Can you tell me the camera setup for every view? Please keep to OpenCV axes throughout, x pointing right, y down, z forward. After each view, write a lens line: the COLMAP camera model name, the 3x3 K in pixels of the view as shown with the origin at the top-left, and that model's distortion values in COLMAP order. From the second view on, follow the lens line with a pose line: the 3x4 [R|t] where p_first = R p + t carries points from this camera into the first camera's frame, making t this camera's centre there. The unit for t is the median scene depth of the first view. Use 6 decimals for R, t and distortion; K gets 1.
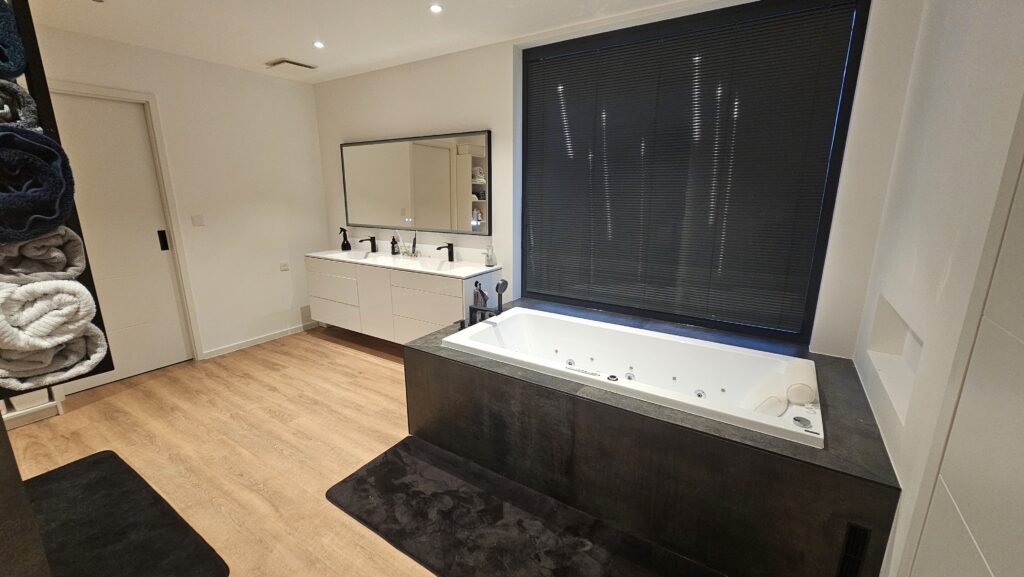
lens RADIAL K [[413.0, 0, 513.1], [0, 413.0, 287.9], [0, 0, 1]] dist [0.000663, 0.000076]
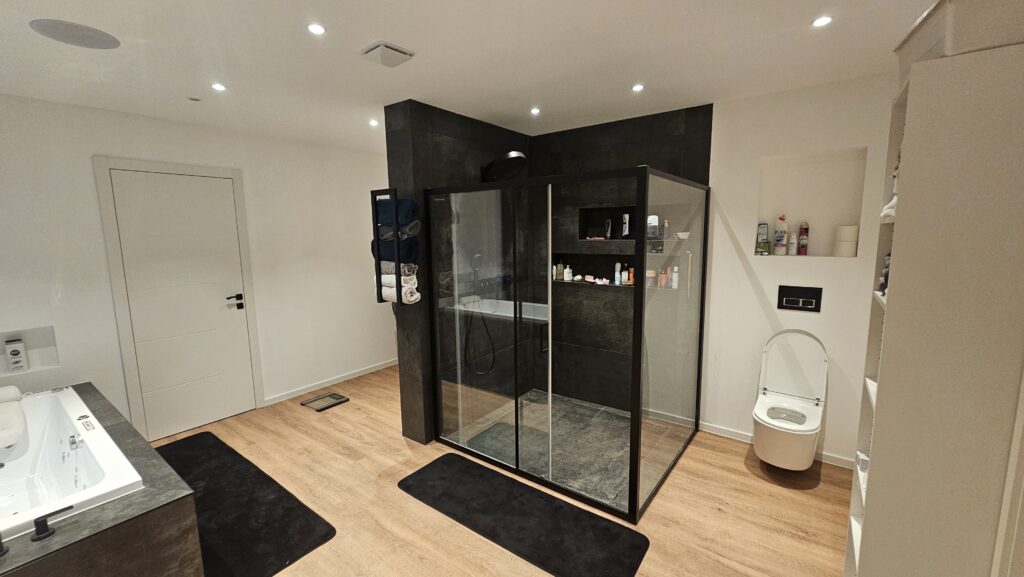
lens RADIAL K [[413.0, 0, 511.8], [0, 413.0, 289.2], [0, 0, 1]] dist [0.000663, 0.000076]
pose [[-0.997583, 0.001720, 0.069457, -1.036851], [0.026621, 0.932862, 0.359250, -0.501437], [-0.064176, 0.360230, -0.930653, 1.828424]]
